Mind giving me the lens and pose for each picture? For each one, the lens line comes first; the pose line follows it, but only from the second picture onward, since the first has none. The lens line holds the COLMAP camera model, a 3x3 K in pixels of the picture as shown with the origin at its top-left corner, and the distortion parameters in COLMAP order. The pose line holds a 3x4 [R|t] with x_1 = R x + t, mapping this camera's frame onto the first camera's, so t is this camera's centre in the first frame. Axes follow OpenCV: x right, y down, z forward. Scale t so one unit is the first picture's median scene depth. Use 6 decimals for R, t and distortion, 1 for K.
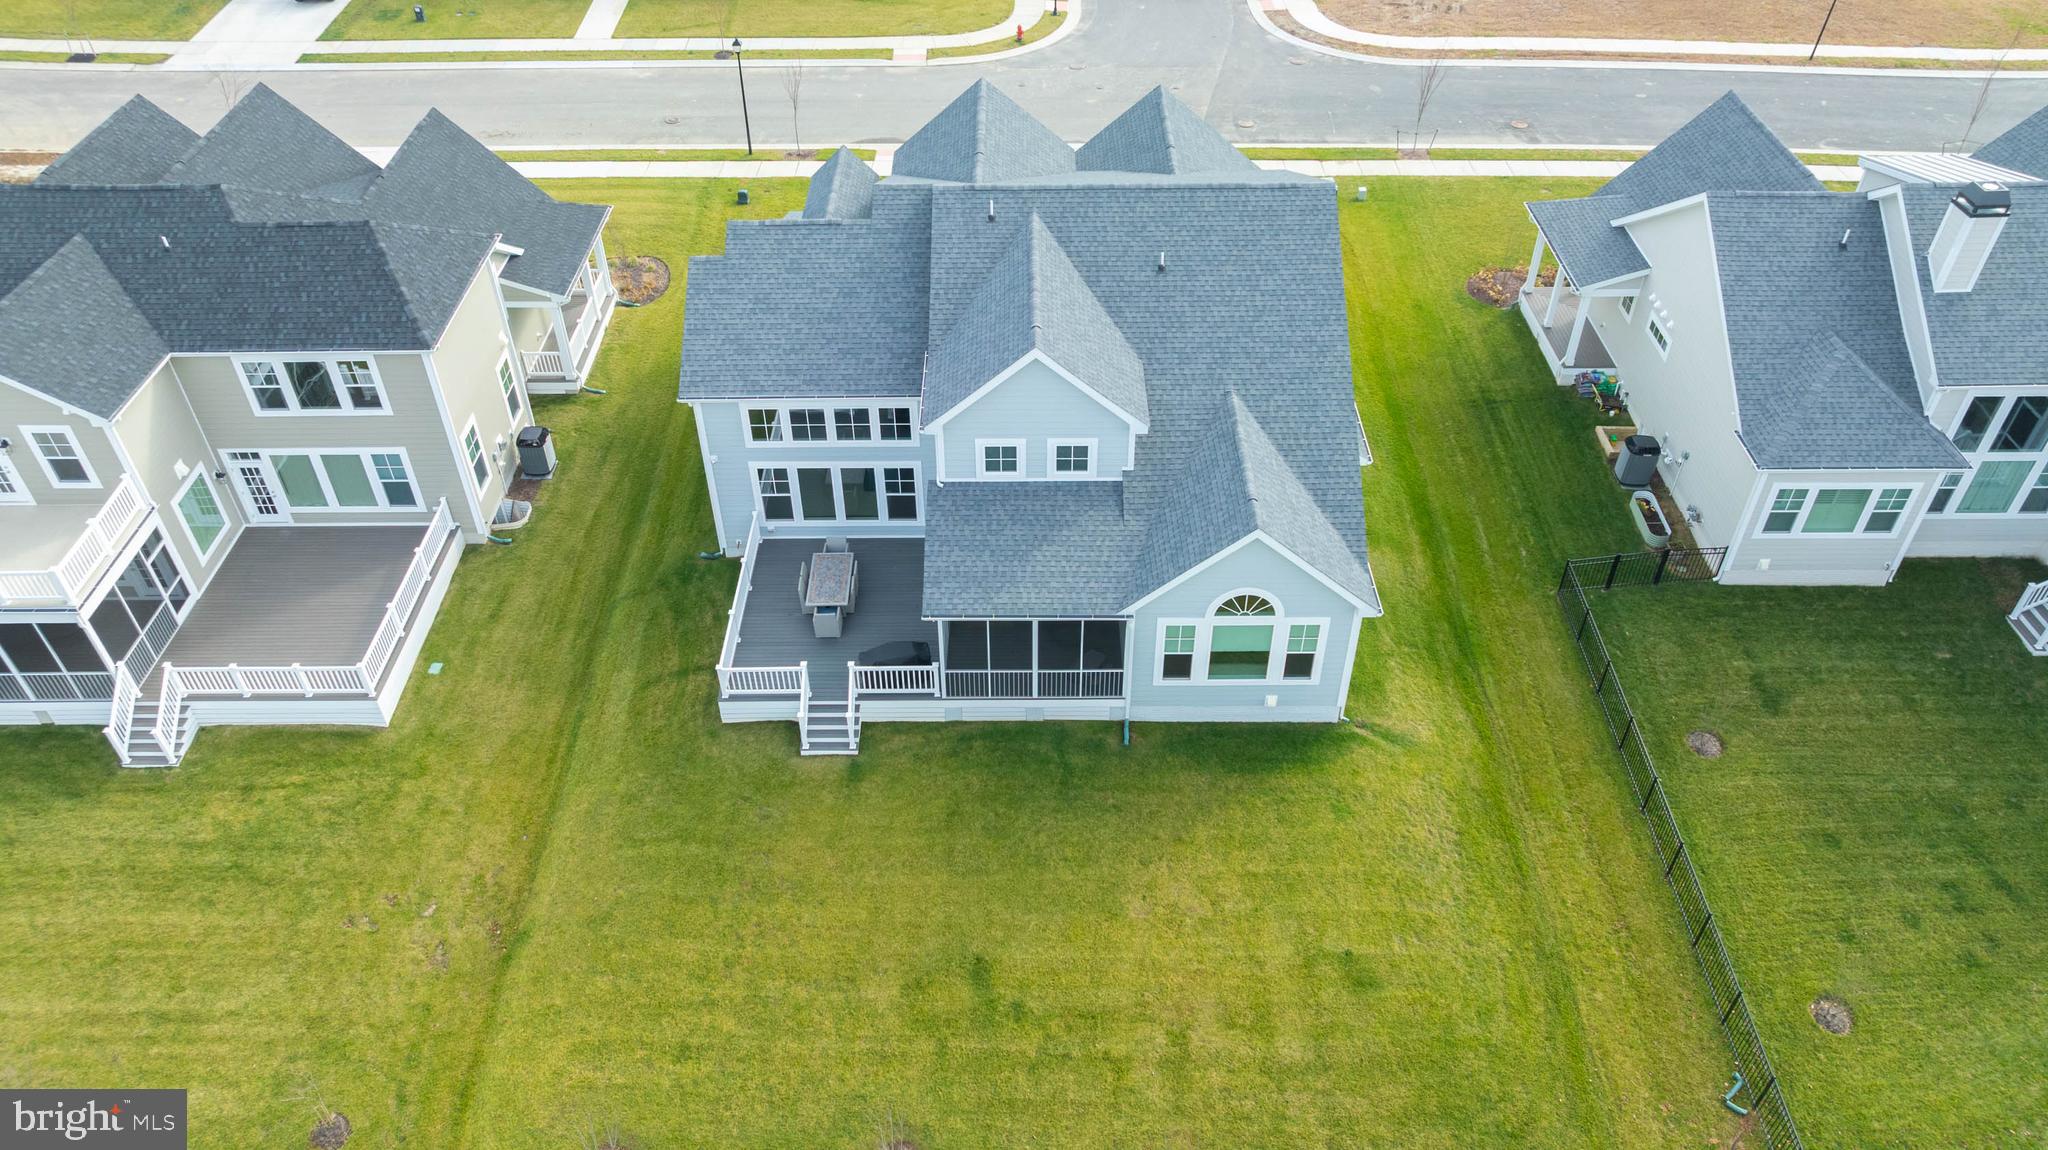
lens RADIAL K [[1455.3, 0, 1024.0], [0, 1455.3, 575.0], [0, 0, 1]] dist [-0.002199, -0.002161]
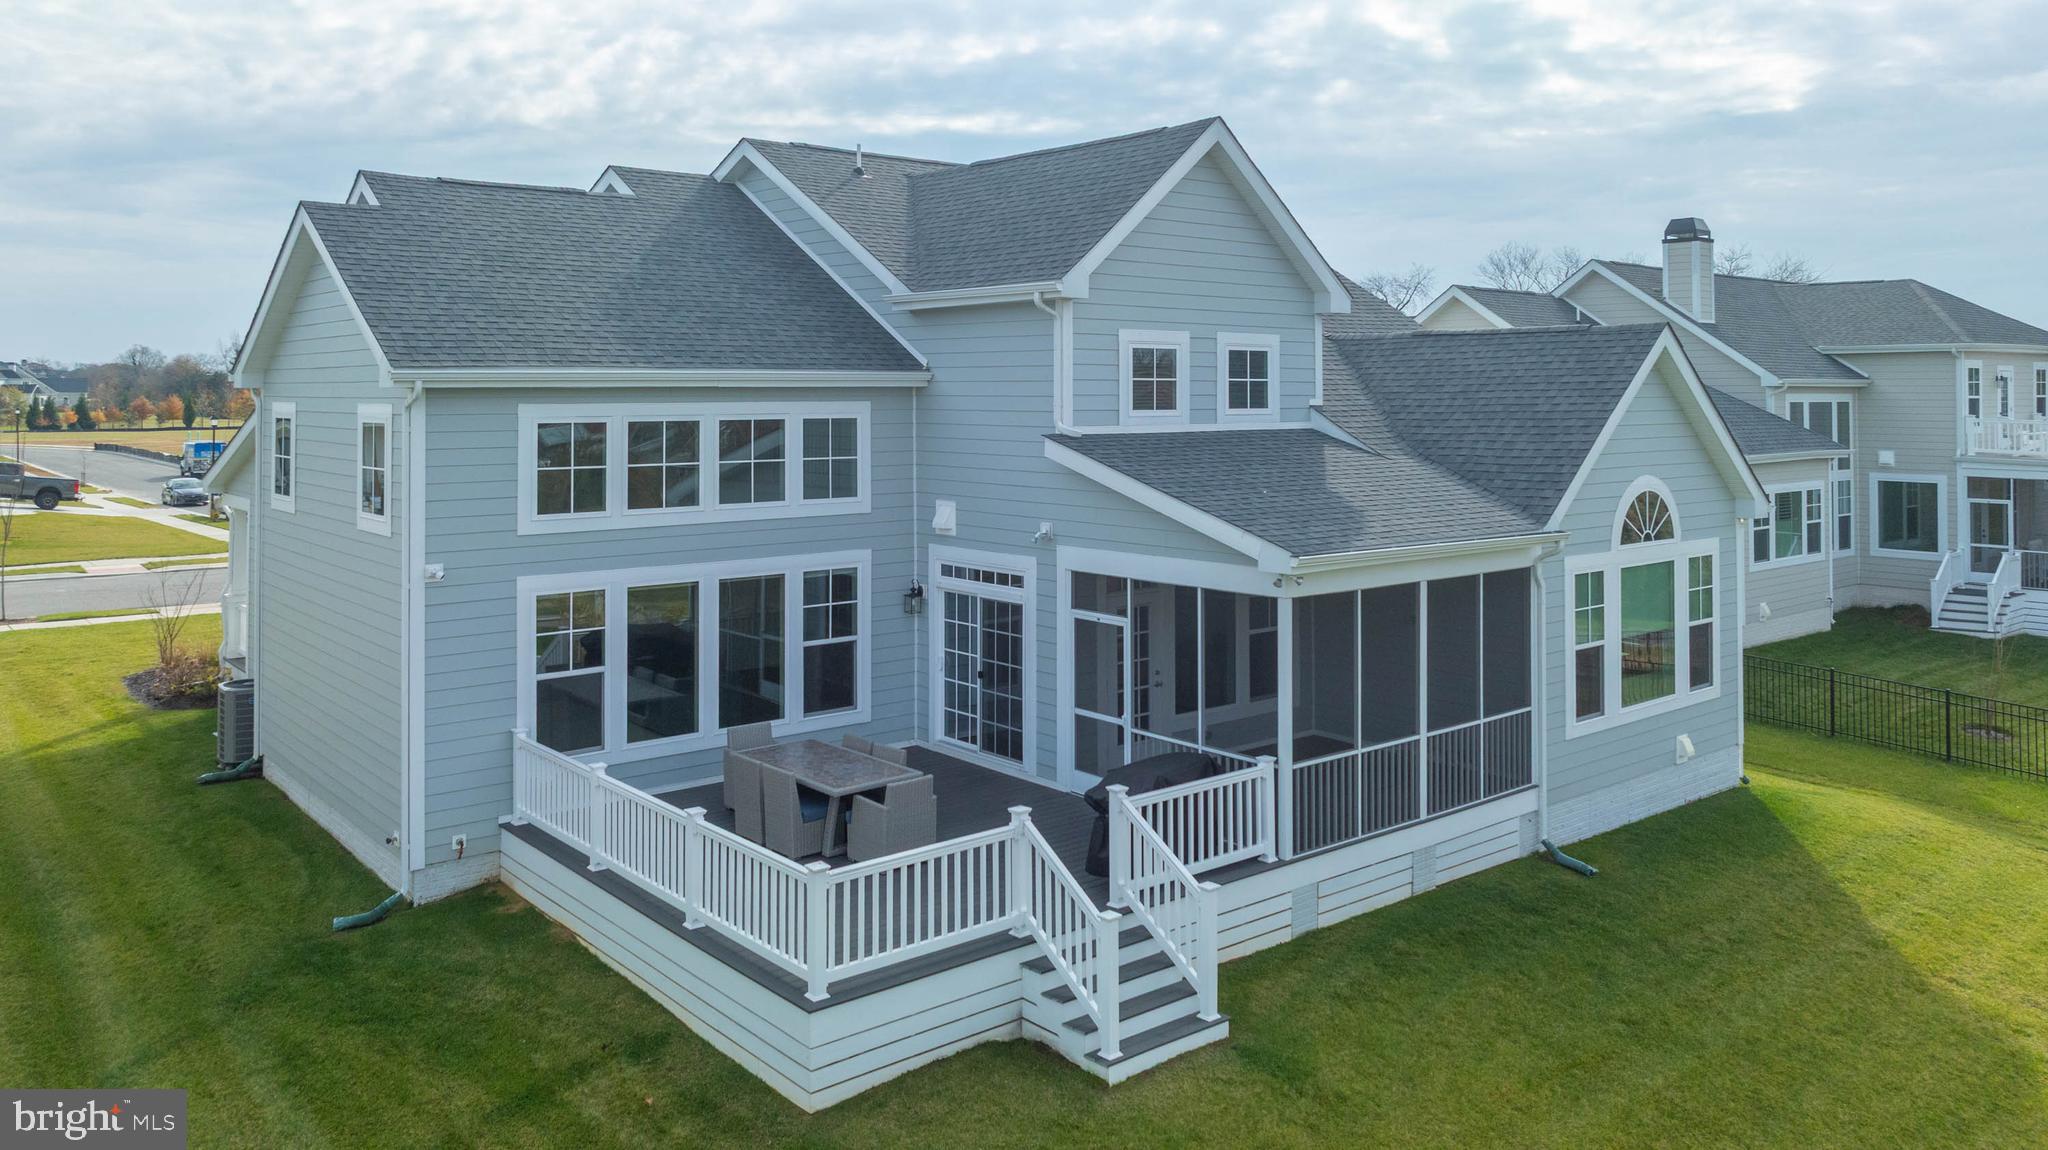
lens RADIAL K [[1495.6, 0, 1025.7], [0, 1495.6, 367.5], [0, 0, 1]] dist [-0.014951, -0.005958]
pose [[0.768900, 0.016083, 0.639167, -0.382927], [0.412222, 0.751697, -0.514805, 0.167021], [-0.488740, 0.659312, 0.571350, 0.717905]]
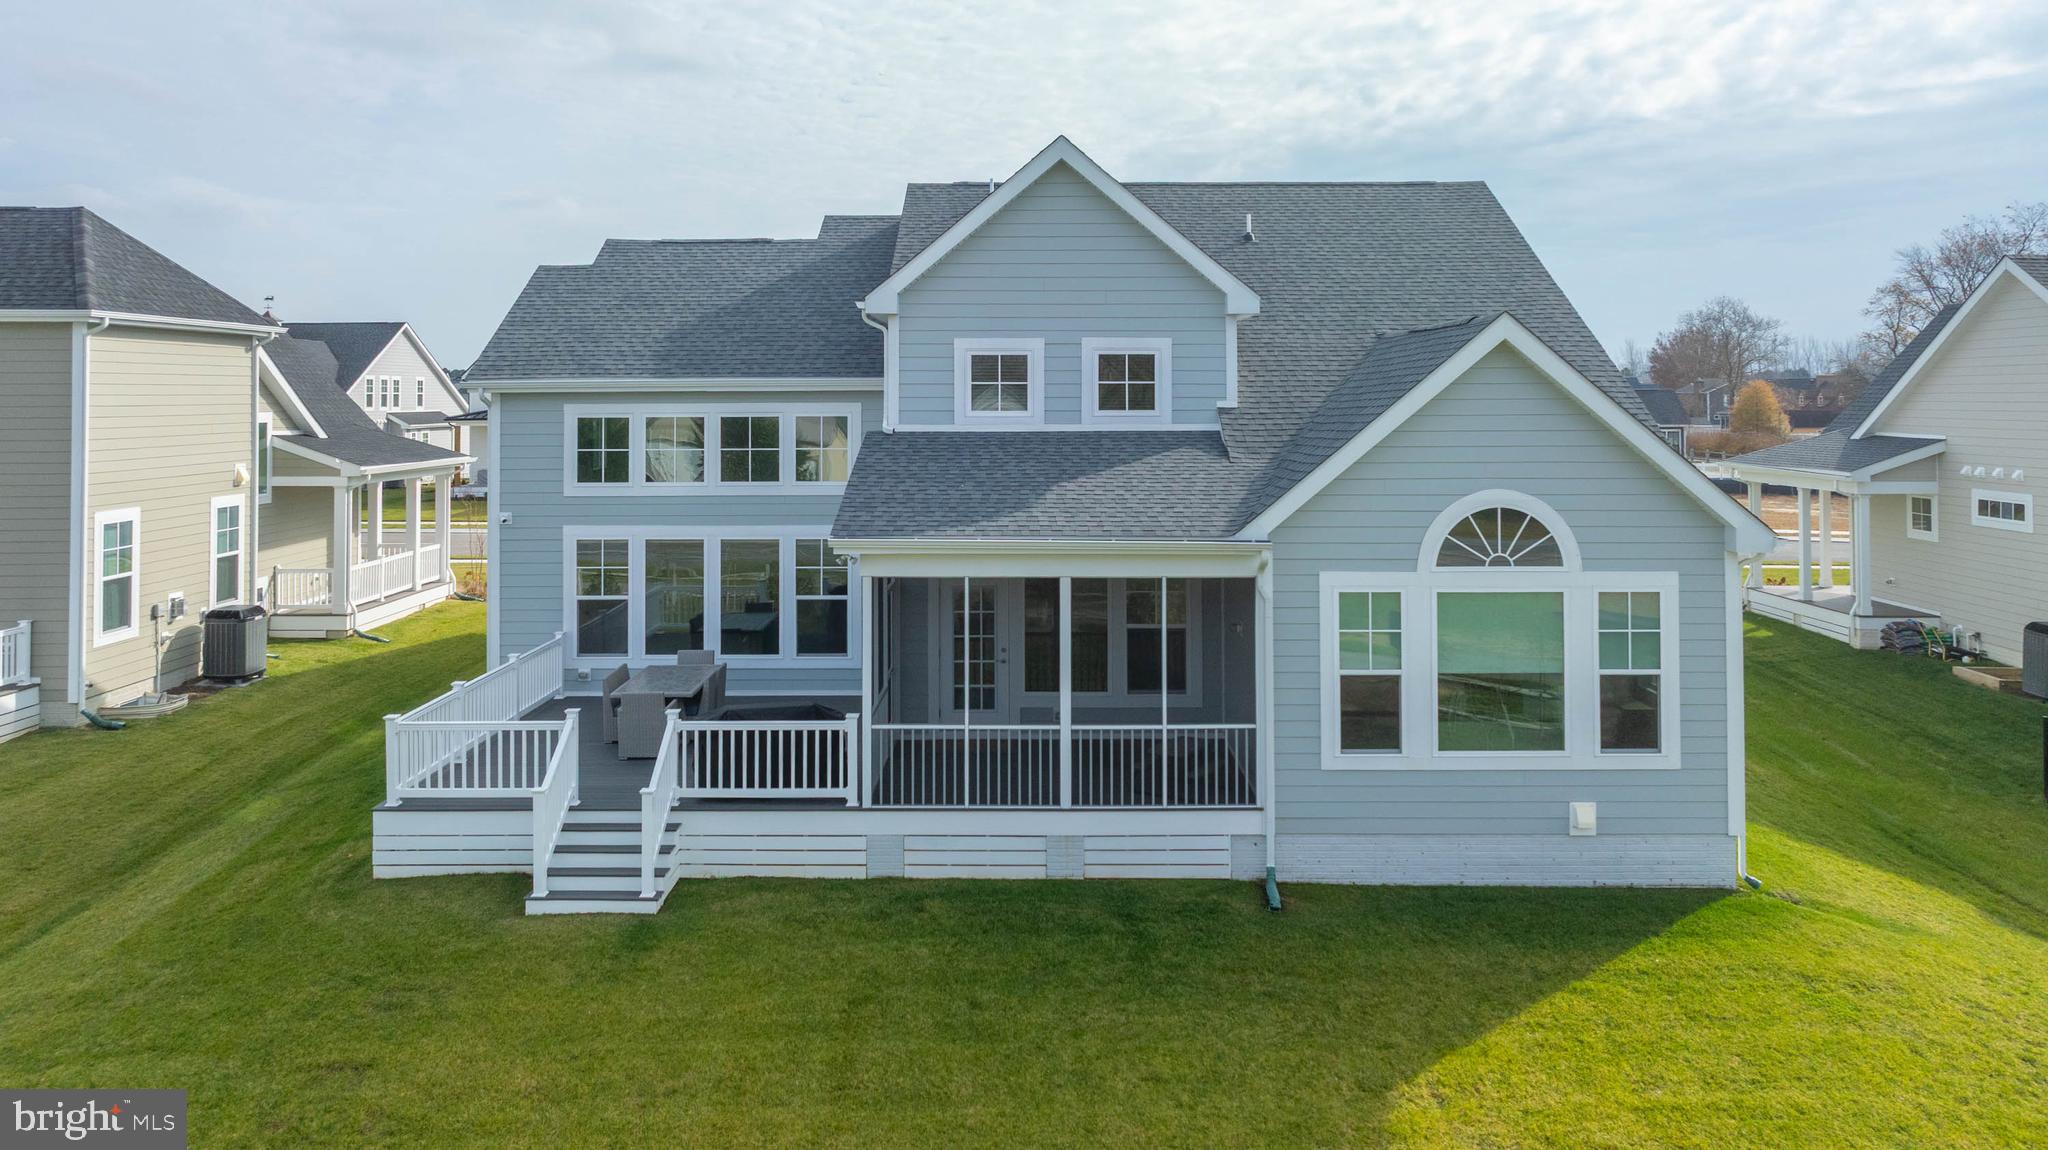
lens RADIAL K [[1495.6, 0, 1025.7], [0, 1495.6, 367.5], [0, 0, 1]] dist [-0.014951, -0.005958]
pose [[0.999987, 0.003586, -0.003545, -0.003738], [-0.005035, 0.747385, -0.664372, 0.296286], [0.000267, 0.664382, 0.747393, 0.564583]]
